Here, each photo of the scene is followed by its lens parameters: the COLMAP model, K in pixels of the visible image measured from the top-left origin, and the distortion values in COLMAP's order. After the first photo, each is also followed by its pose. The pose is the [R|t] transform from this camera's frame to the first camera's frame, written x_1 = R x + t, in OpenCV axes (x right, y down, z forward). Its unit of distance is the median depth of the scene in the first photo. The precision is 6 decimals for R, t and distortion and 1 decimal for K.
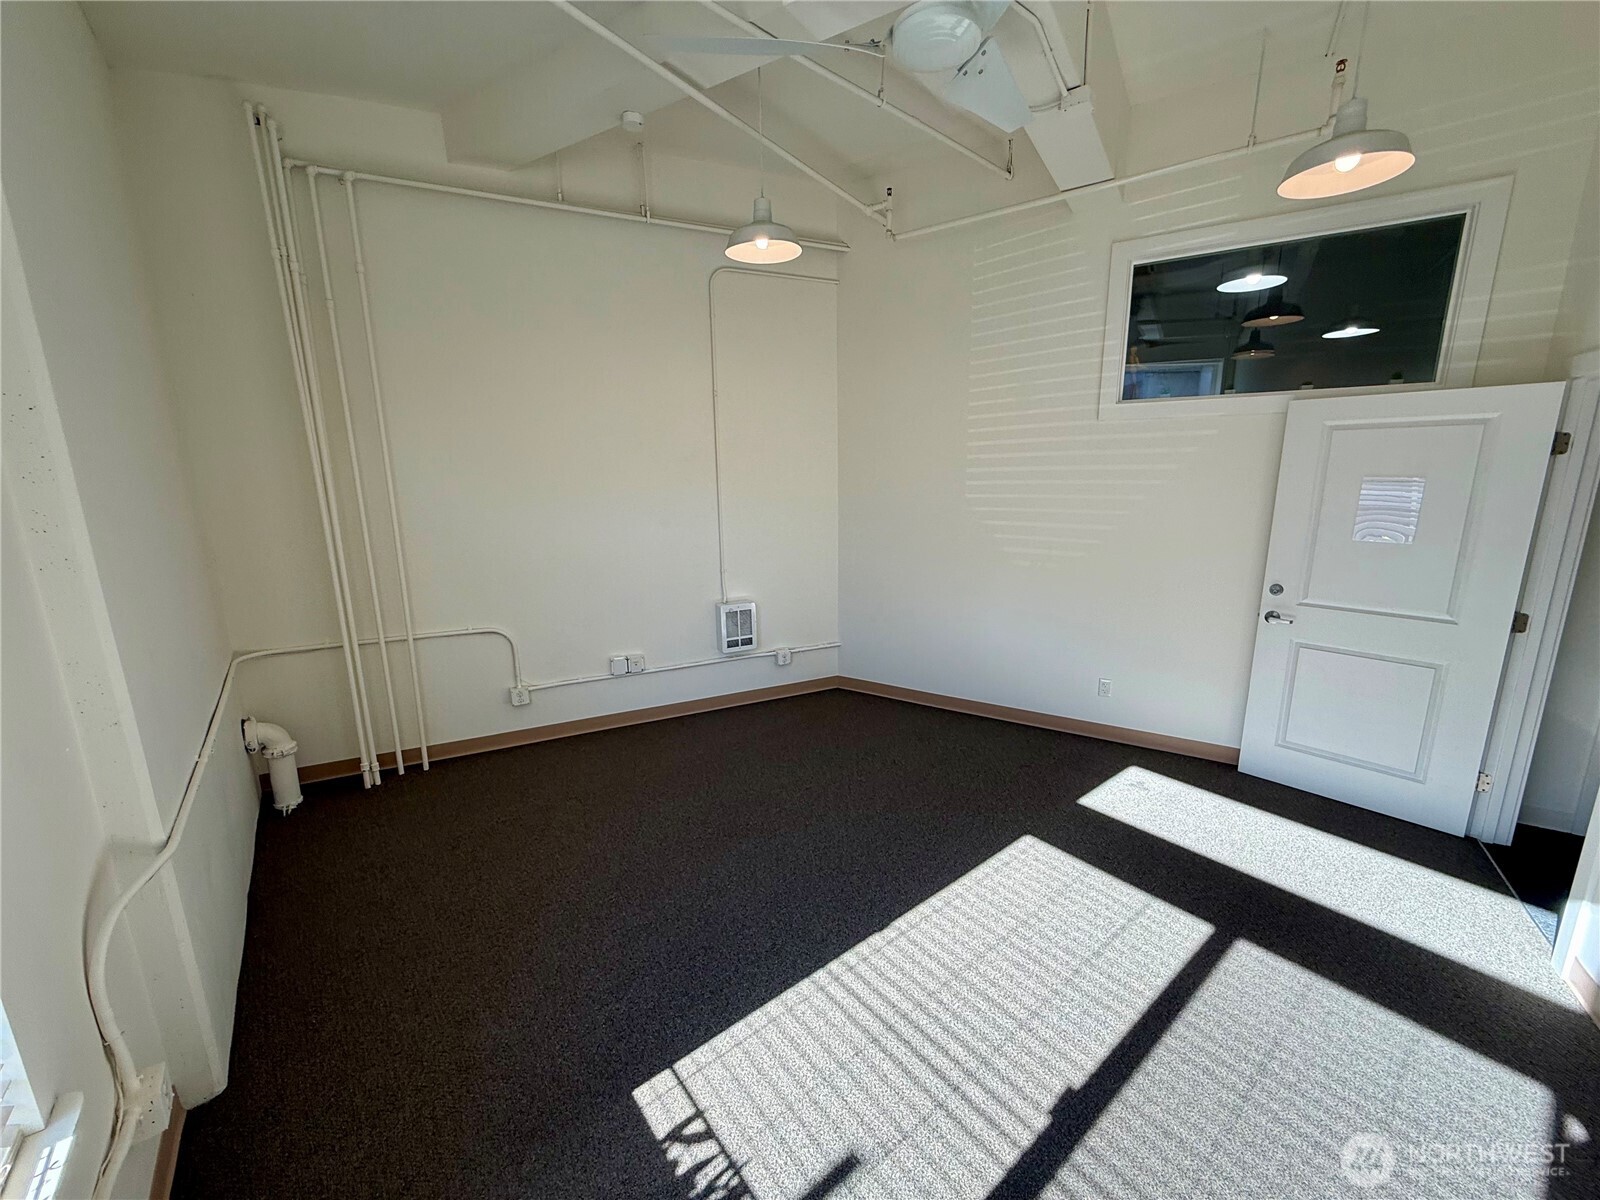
lens RADIAL K [[638.9, 0, 801.6], [0, 638.9, 600.0], [0, 0, 1]] dist [-0.000378, -0.000628]
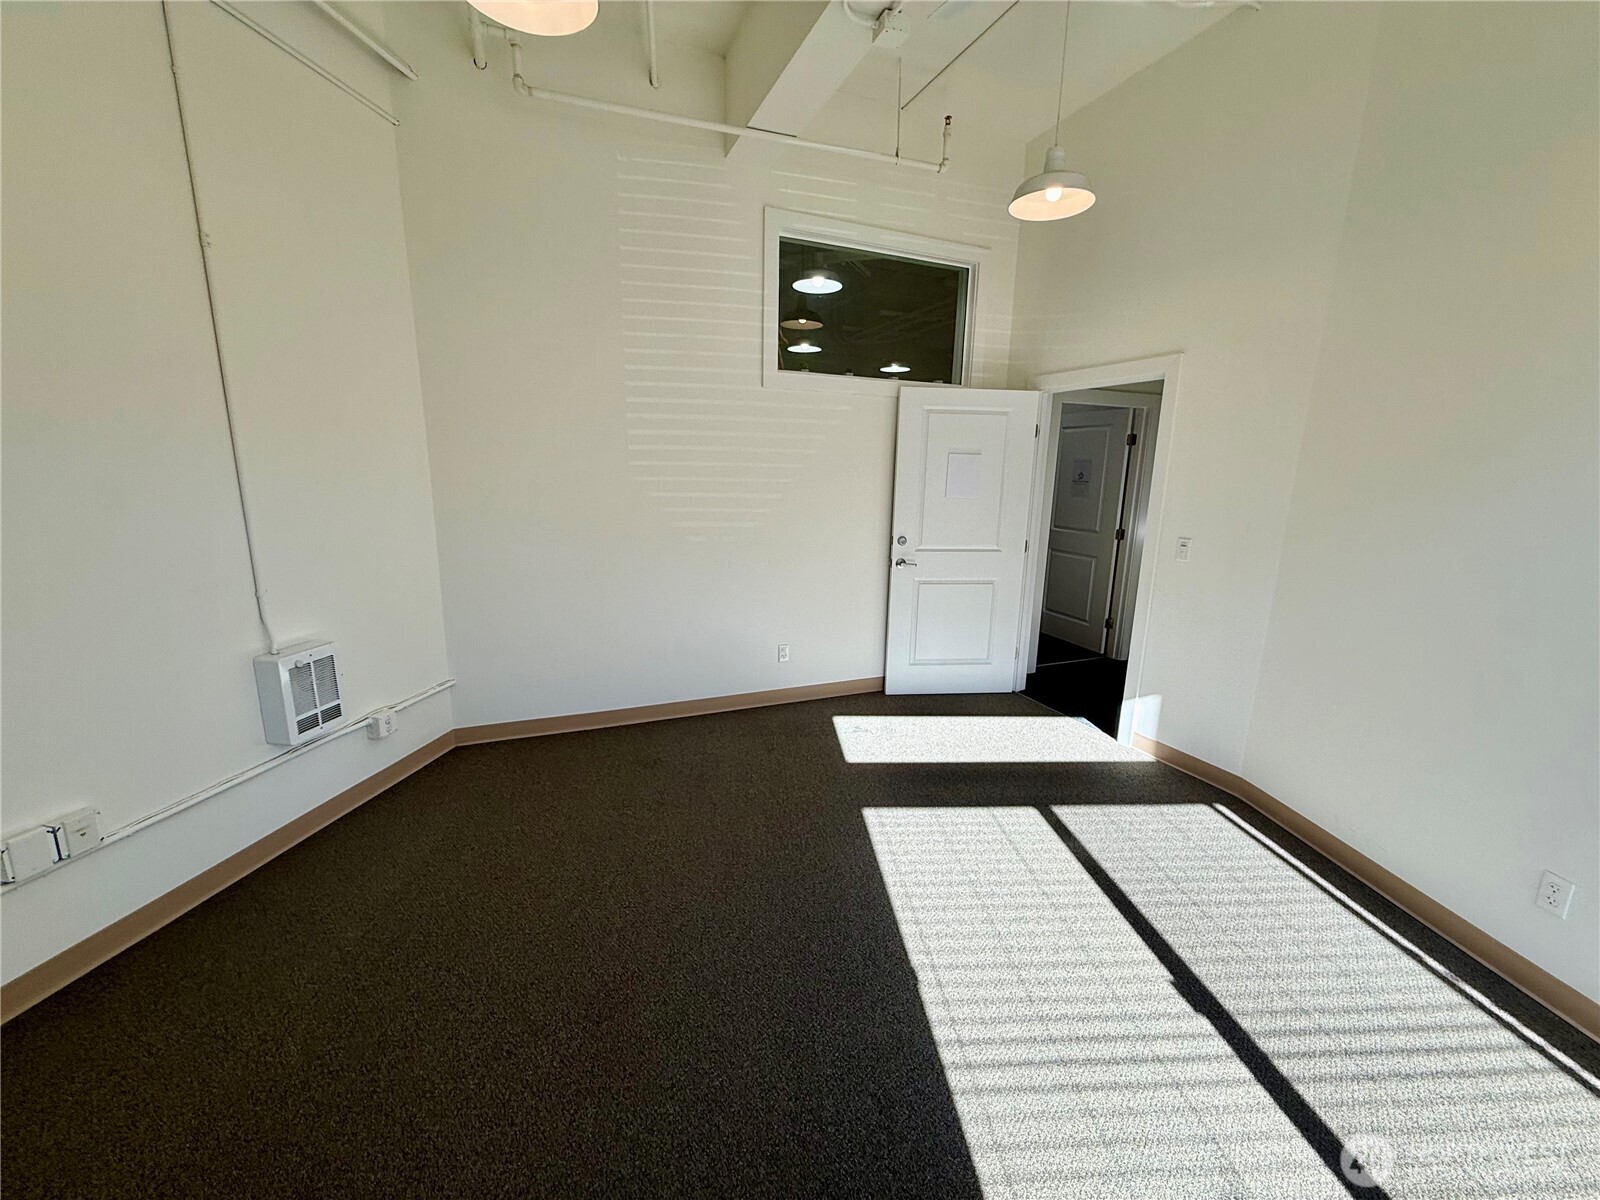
lens RADIAL K [[638.9, 0, 794.2], [0, 638.9, 599.4], [0, 0, 1]] dist [-0.000378, -0.000628]
pose [[0.574910, -0.140116, 0.806130, -0.397592], [0.141059, 0.987450, 0.071031, -0.022045], [-0.805965, 0.072875, 0.587460, 0.457833]]
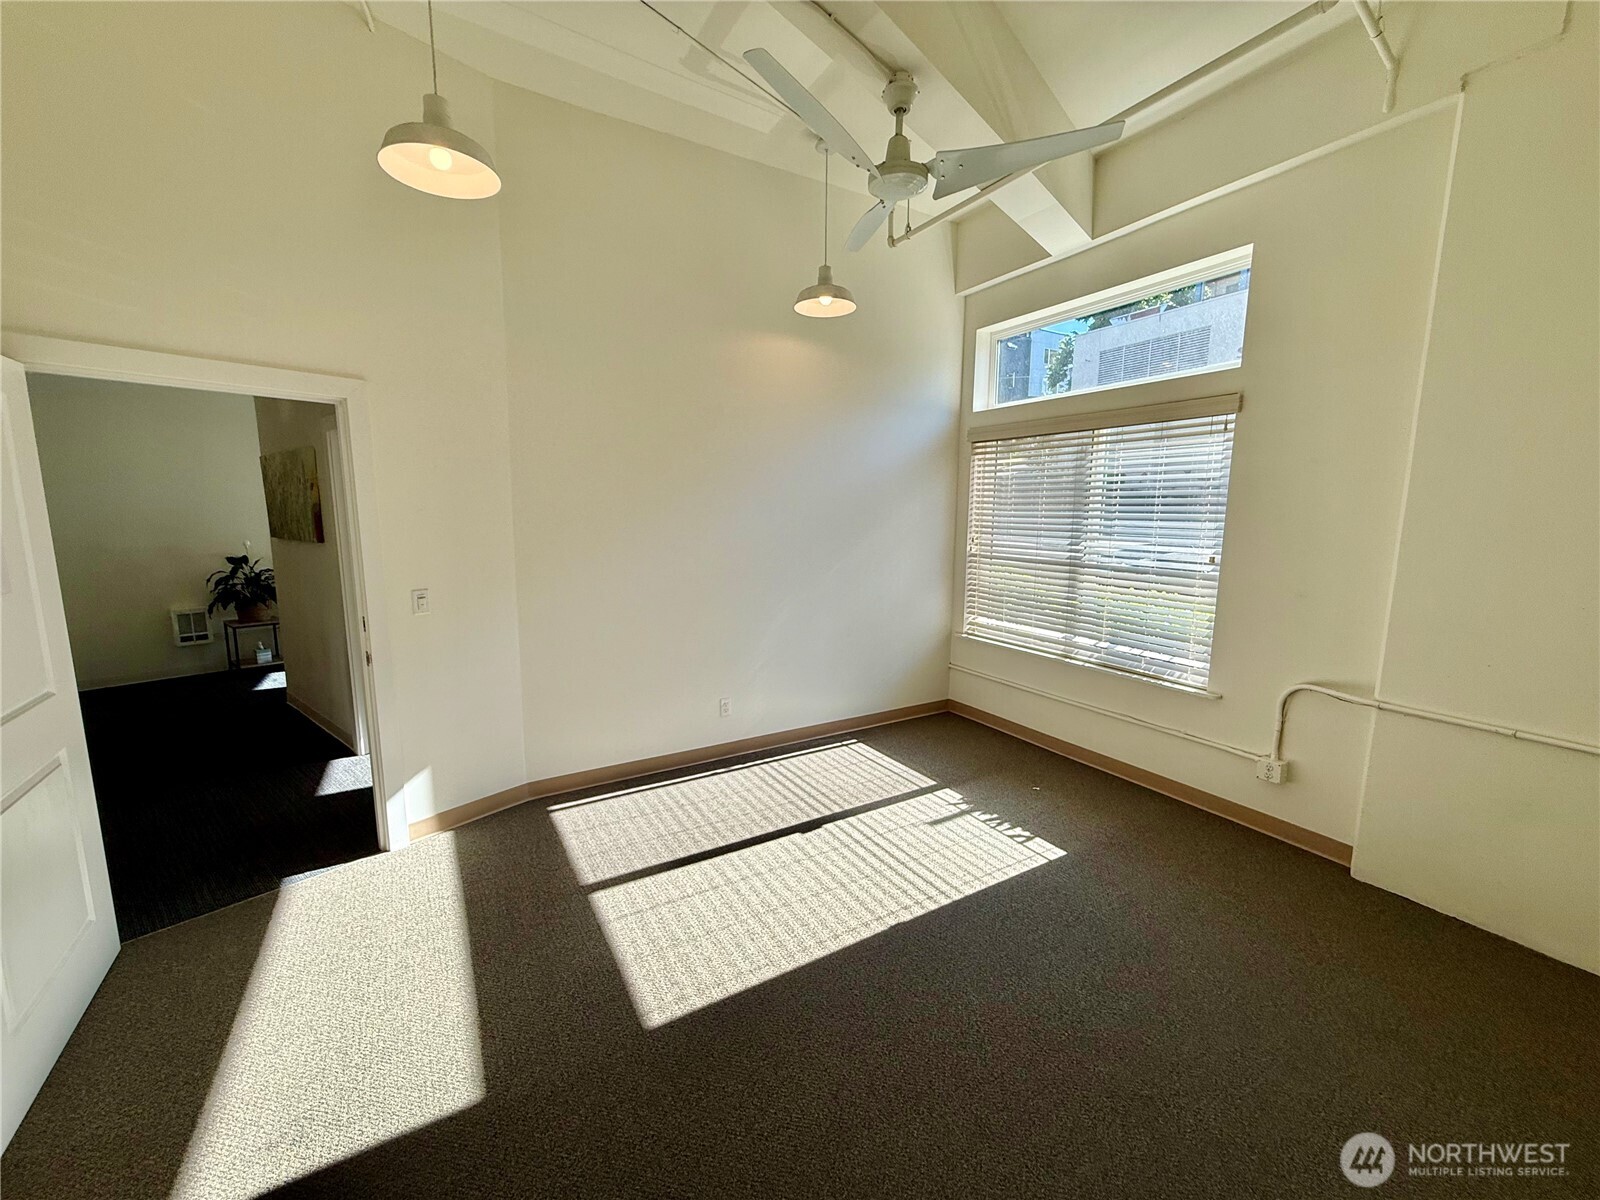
lens RADIAL K [[638.9, 0, 797.5], [0, 638.9, 605.9], [0, 0, 1]] dist [-0.000378, -0.000628]
pose [[-0.990012, -0.008173, 0.140749, 0.106612], [0.042058, 0.935742, 0.350169, -0.230686], [-0.134567, 0.352591, -0.926052, 1.311389]]
